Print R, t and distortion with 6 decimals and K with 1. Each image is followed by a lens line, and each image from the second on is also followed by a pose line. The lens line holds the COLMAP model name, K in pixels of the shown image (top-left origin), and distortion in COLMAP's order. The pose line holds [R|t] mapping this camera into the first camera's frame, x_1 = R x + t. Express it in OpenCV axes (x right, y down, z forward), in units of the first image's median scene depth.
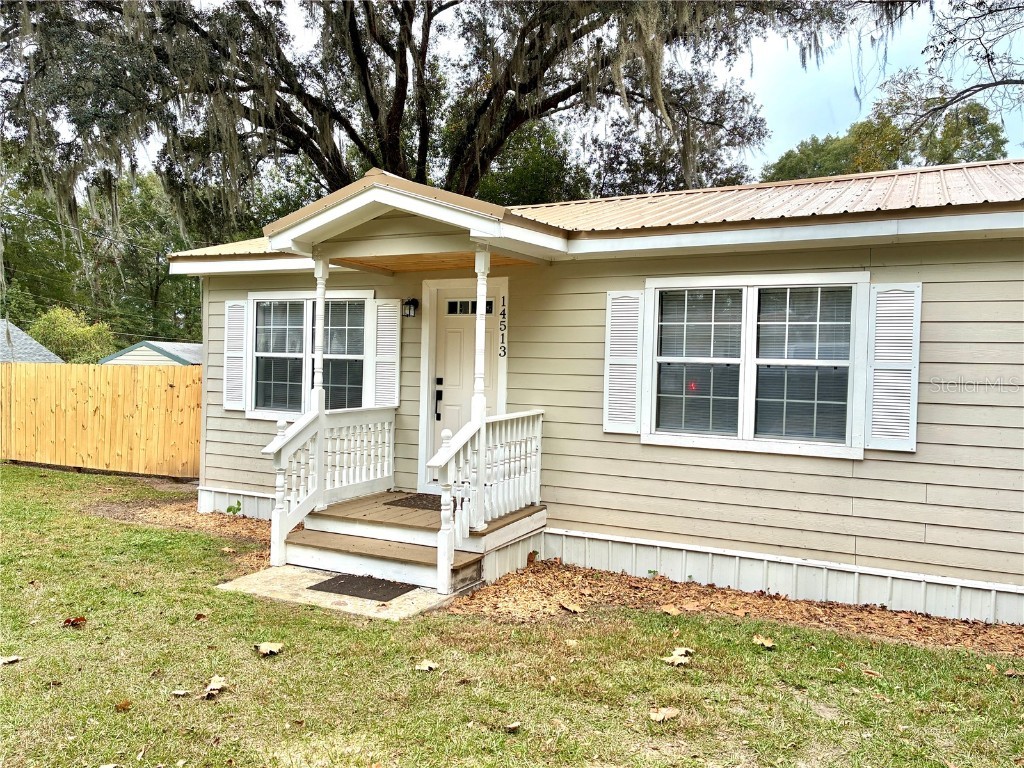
lens RADIAL K [[780.1, 0, 511.0], [0, 780.1, 385.2], [0, 0, 1]] dist [0.045837, -0.047956]
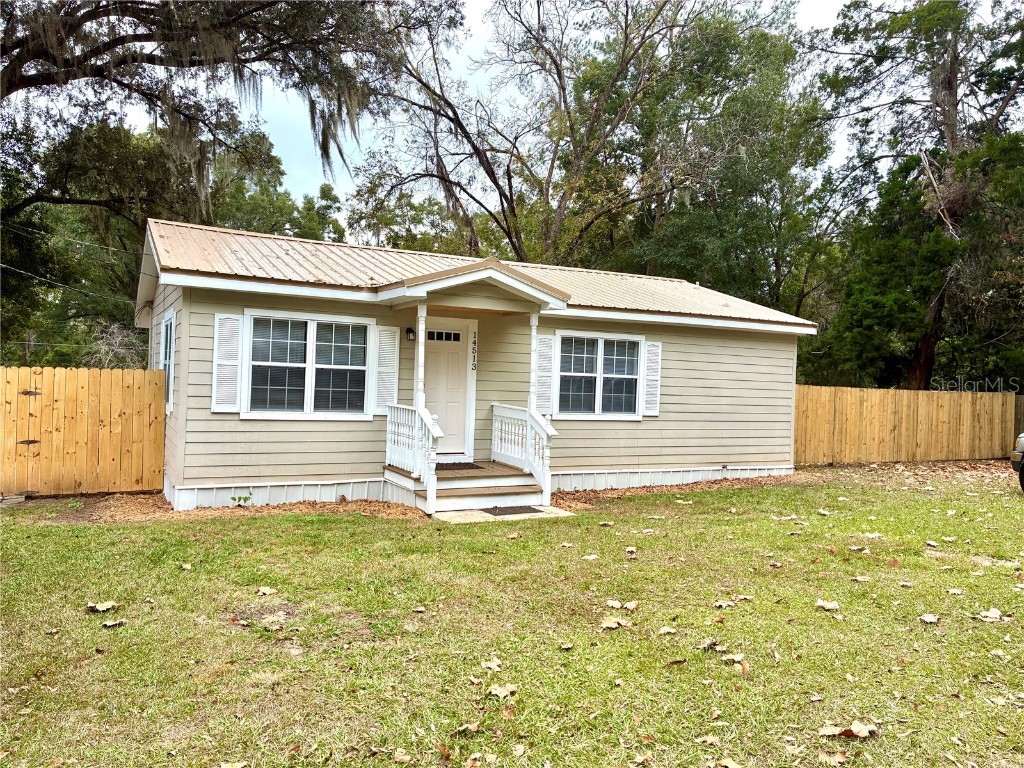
lens RADIAL K [[780.1, 0, 513.7], [0, 780.1, 378.0], [0, 0, 1]] dist [0.045837, -0.047956]
pose [[0.577648, -0.011298, 0.816208, -1.359552], [-0.011403, 0.999695, 0.021908, -0.061131], [-0.816206, -0.021962, 0.577343, 0.024037]]
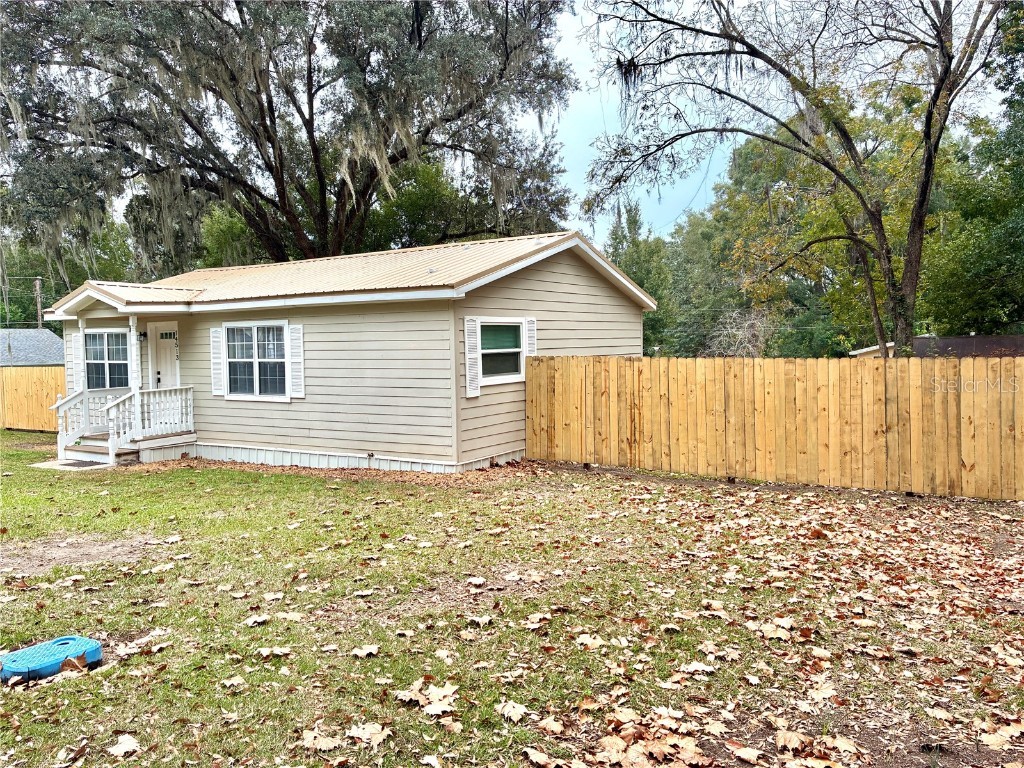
lens RADIAL K [[780.1, 0, 514.2], [0, 780.1, 390.0], [0, 0, 1]] dist [0.045837, -0.047956]
pose [[0.995282, -0.035379, -0.090349, 1.144201], [0.038542, 0.998695, 0.033501, 0.006821], [0.089046, -0.036826, 0.995347, -1.061645]]
